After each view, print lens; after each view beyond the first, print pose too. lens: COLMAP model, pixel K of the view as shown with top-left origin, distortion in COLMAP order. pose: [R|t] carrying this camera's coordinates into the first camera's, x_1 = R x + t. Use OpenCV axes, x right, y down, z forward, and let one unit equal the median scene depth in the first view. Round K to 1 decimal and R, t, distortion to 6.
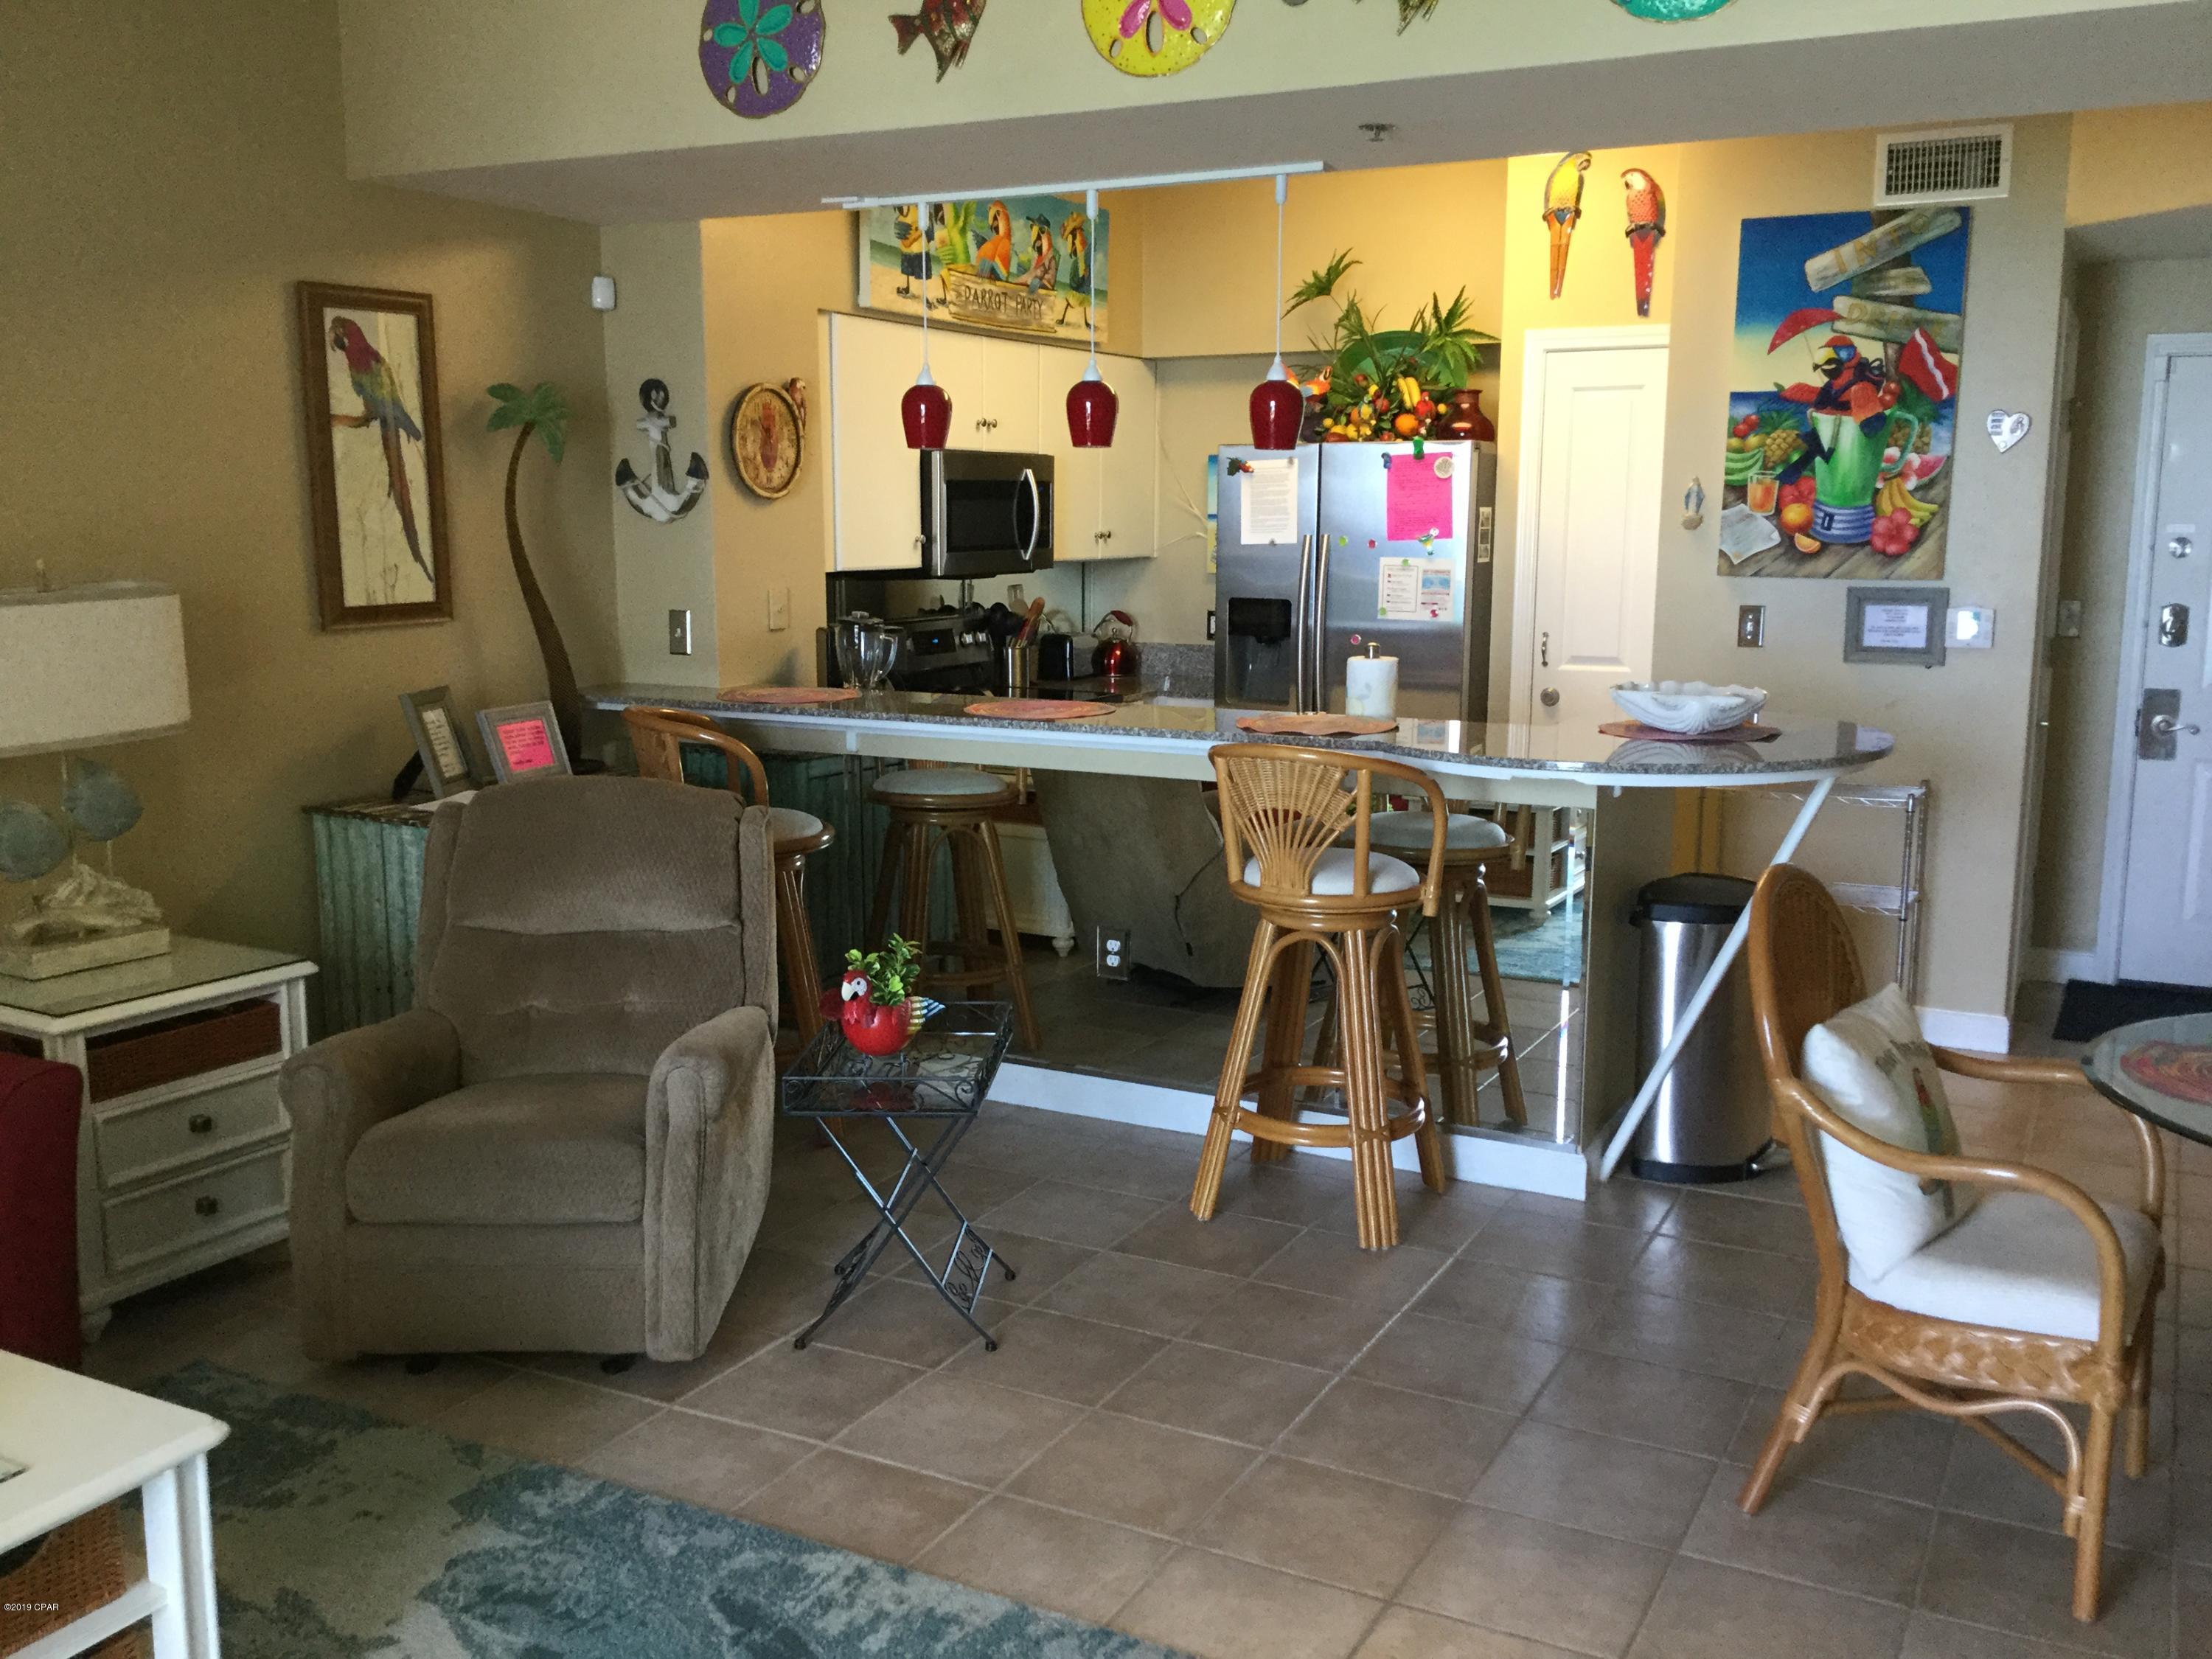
lens RADIAL K [[1987.5, 0, 1106.4], [0, 1987.5, 846.1], [0, 0, 1]] dist [0.134555, -0.273793]
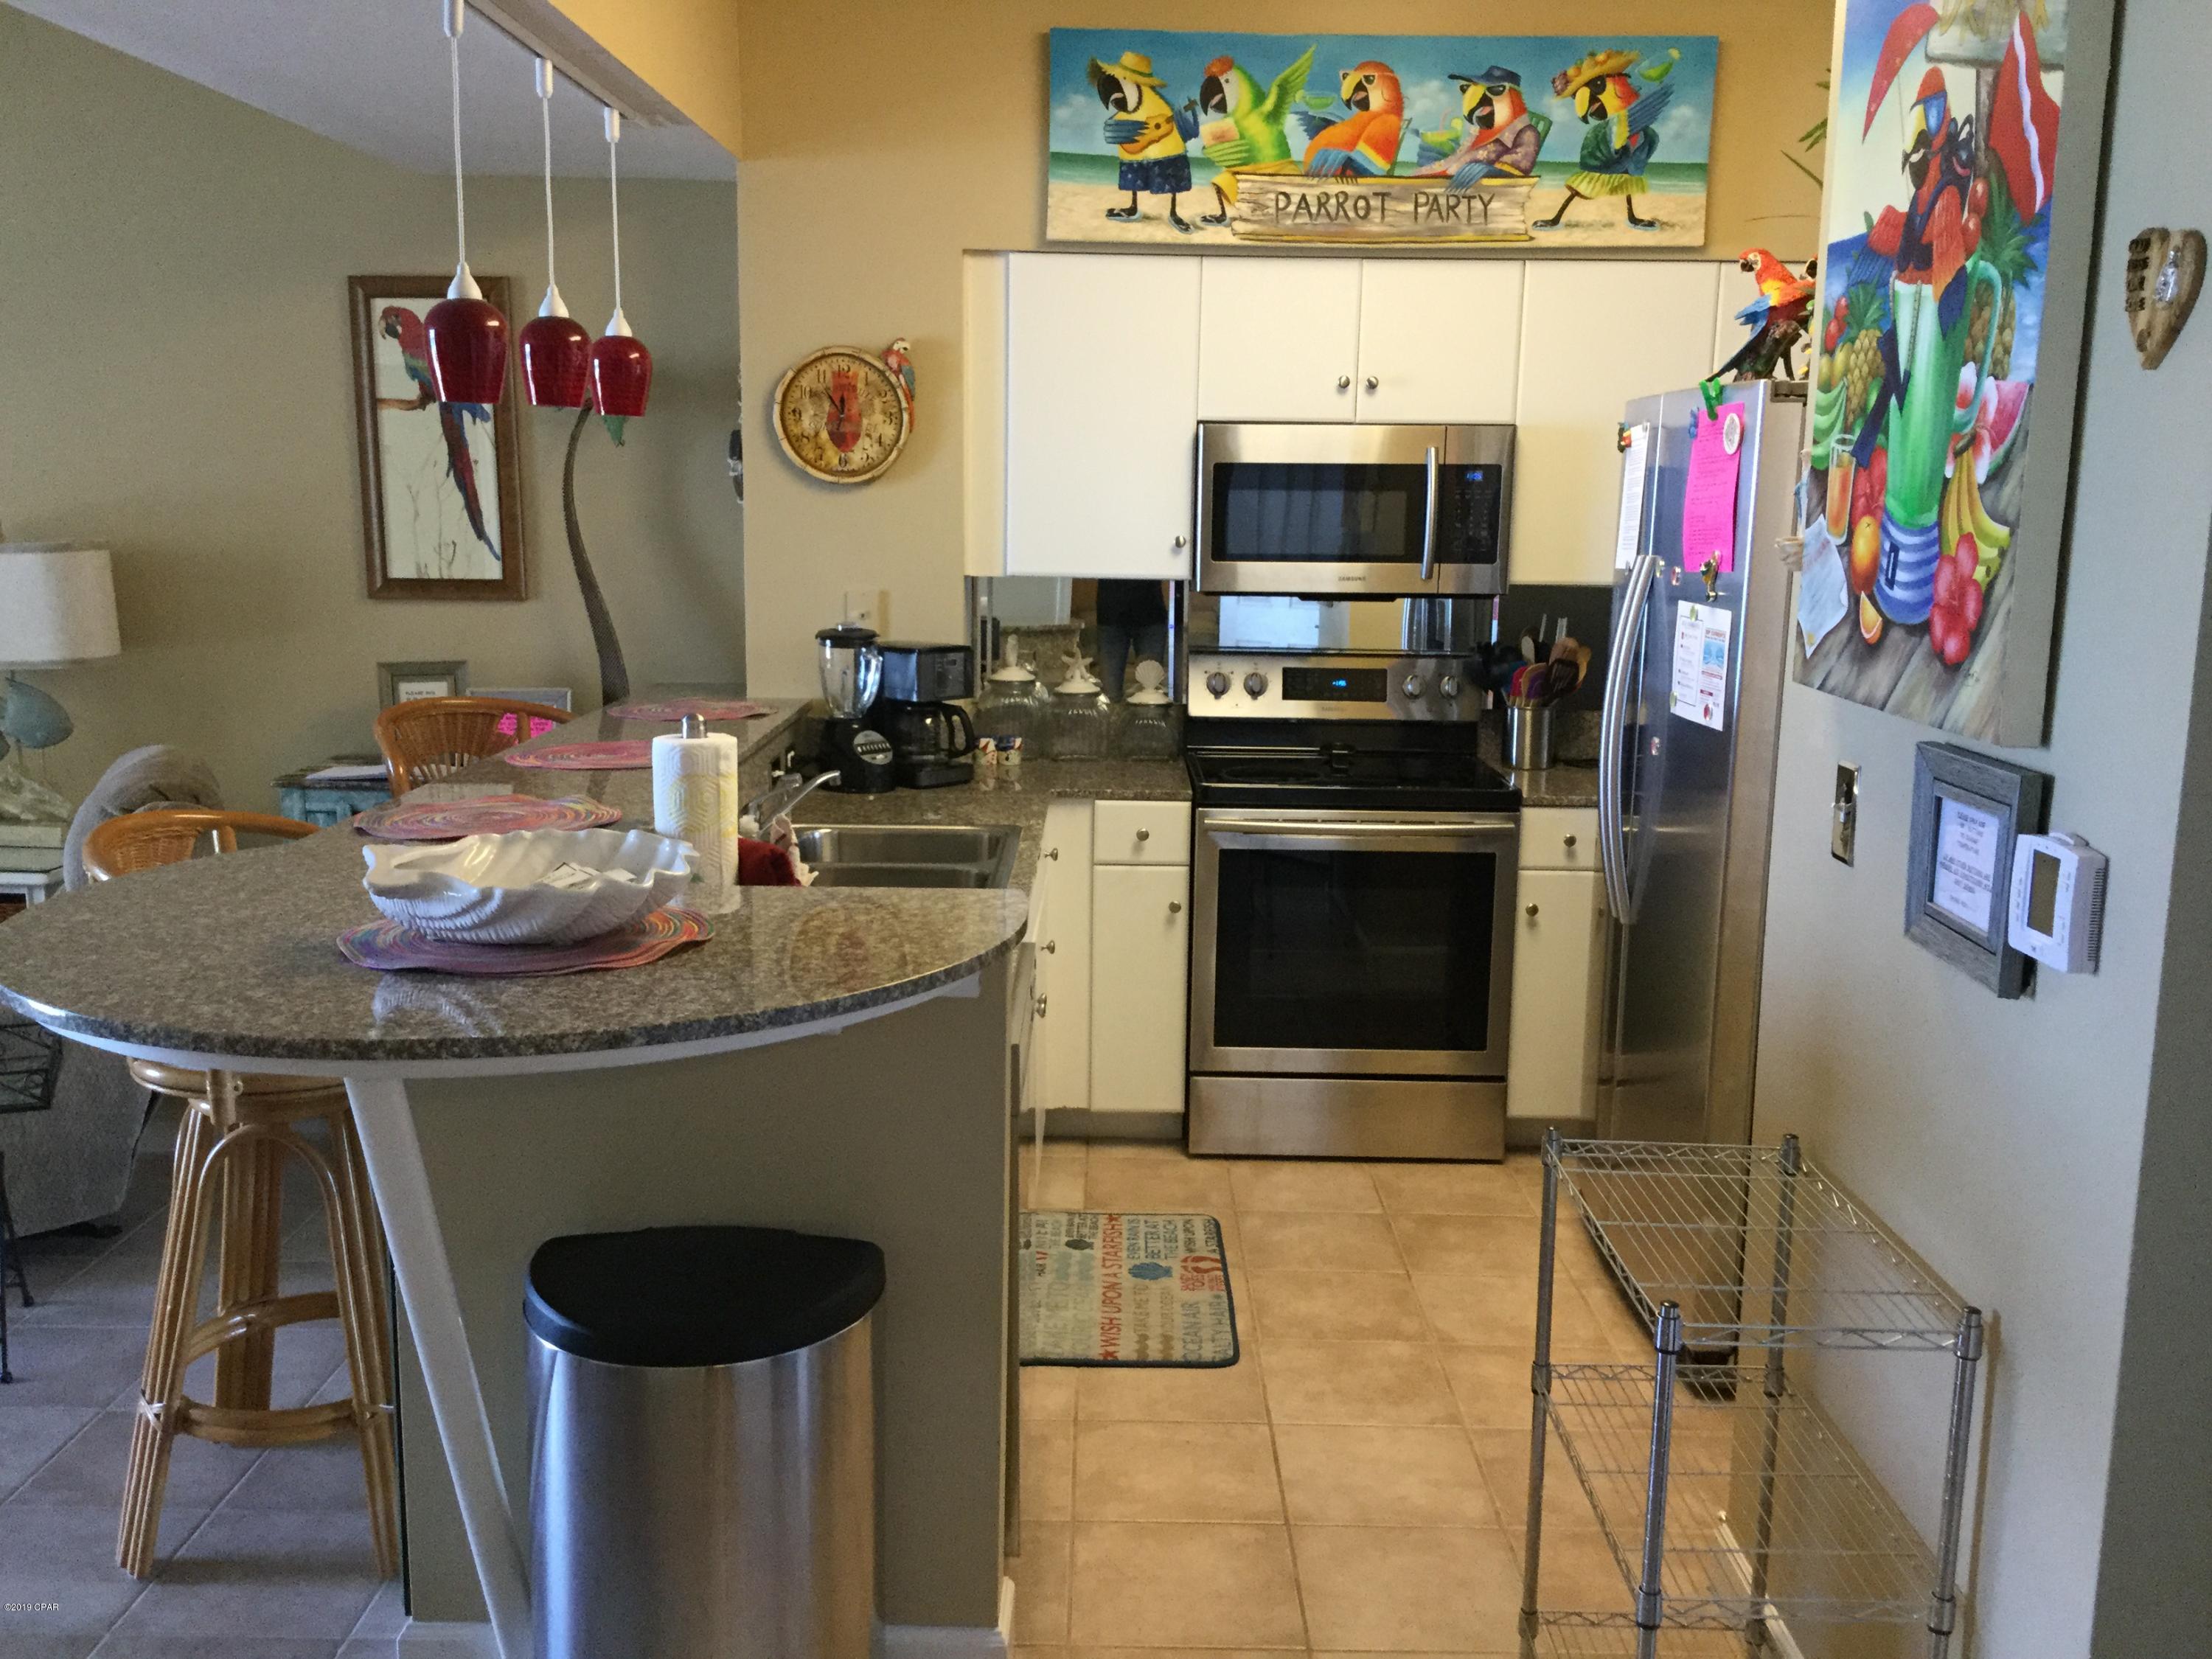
lens RADIAL K [[1987.5, 0, 1106.4], [0, 1987.5, 846.1], [0, 0, 1]] dist [0.134555, -0.273793]
pose [[0.463321, 0.163839, -0.870914, 0.657395], [-0.164341, 0.981600, 0.097233, -0.126446], [0.870819, 0.098077, 0.481721, 0.720417]]
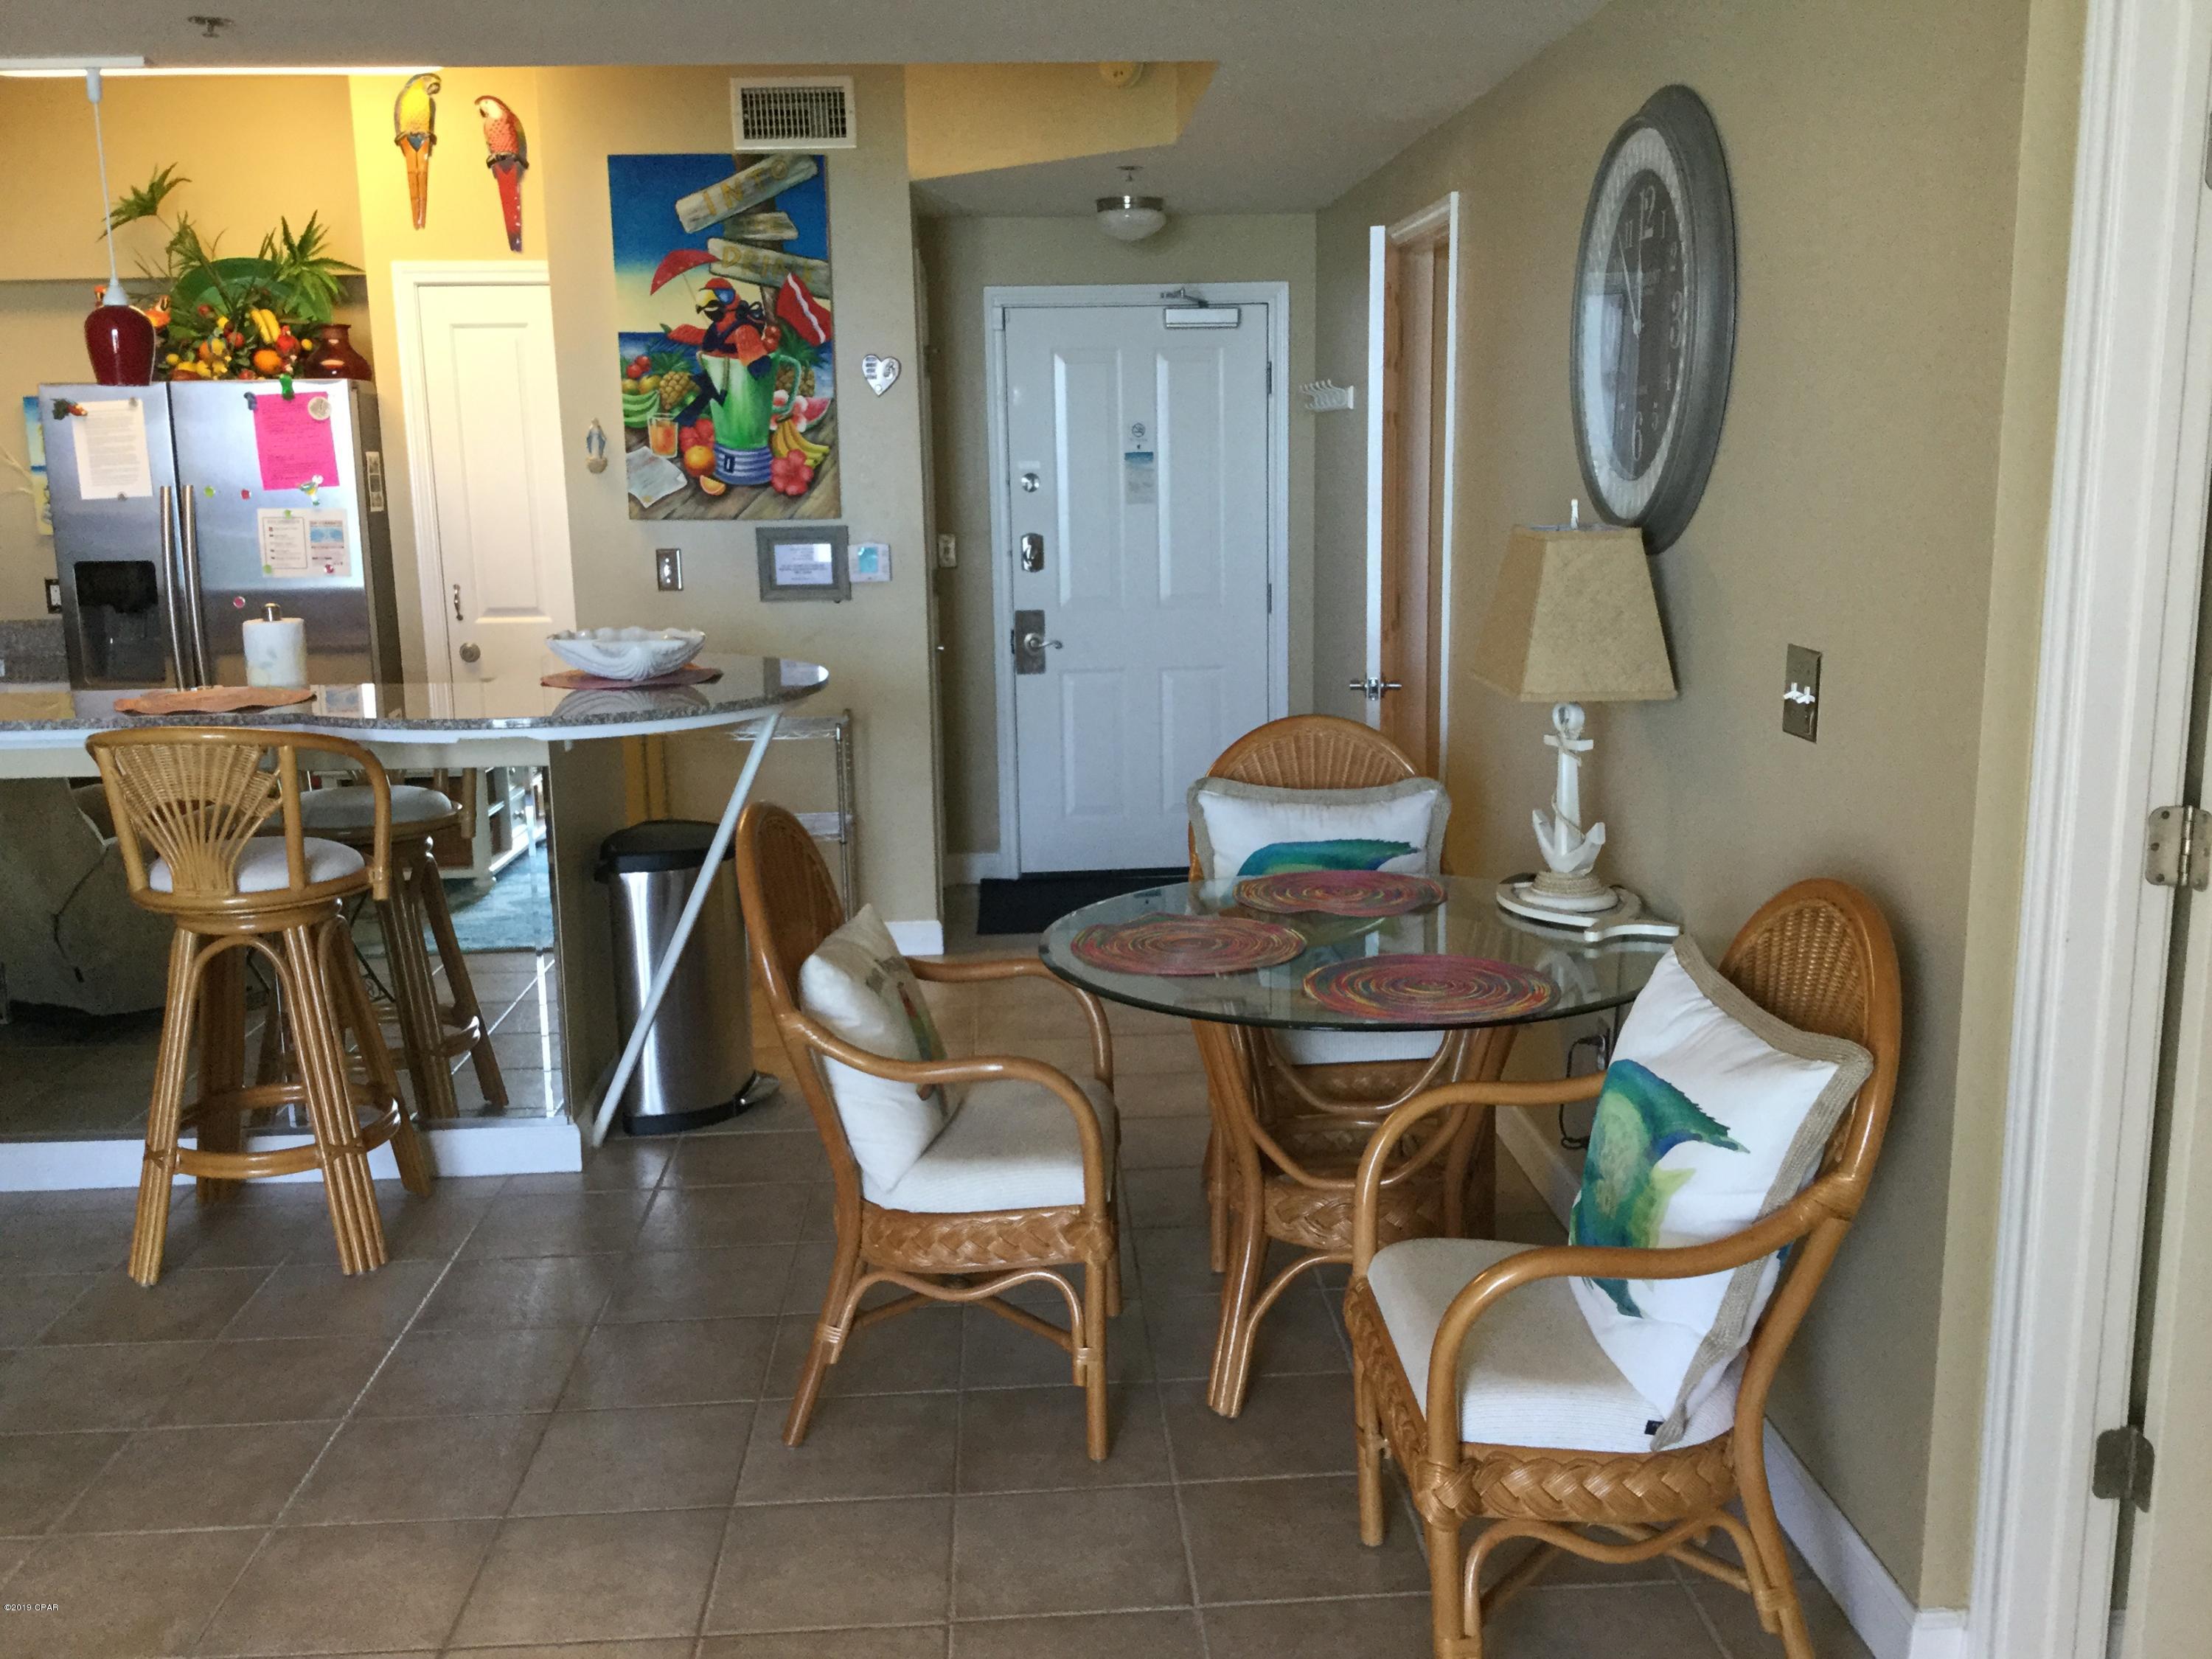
lens RADIAL K [[1987.5, 0, 1106.4], [0, 1987.5, 846.1], [0, 0, 1]] dist [0.134555, -0.273793]
pose [[0.856103, -0.118457, 0.503046, -0.011959], [0.106682, 0.992919, 0.052257, -0.001647], [-0.505674, 0.008928, 0.862678, 0.033111]]
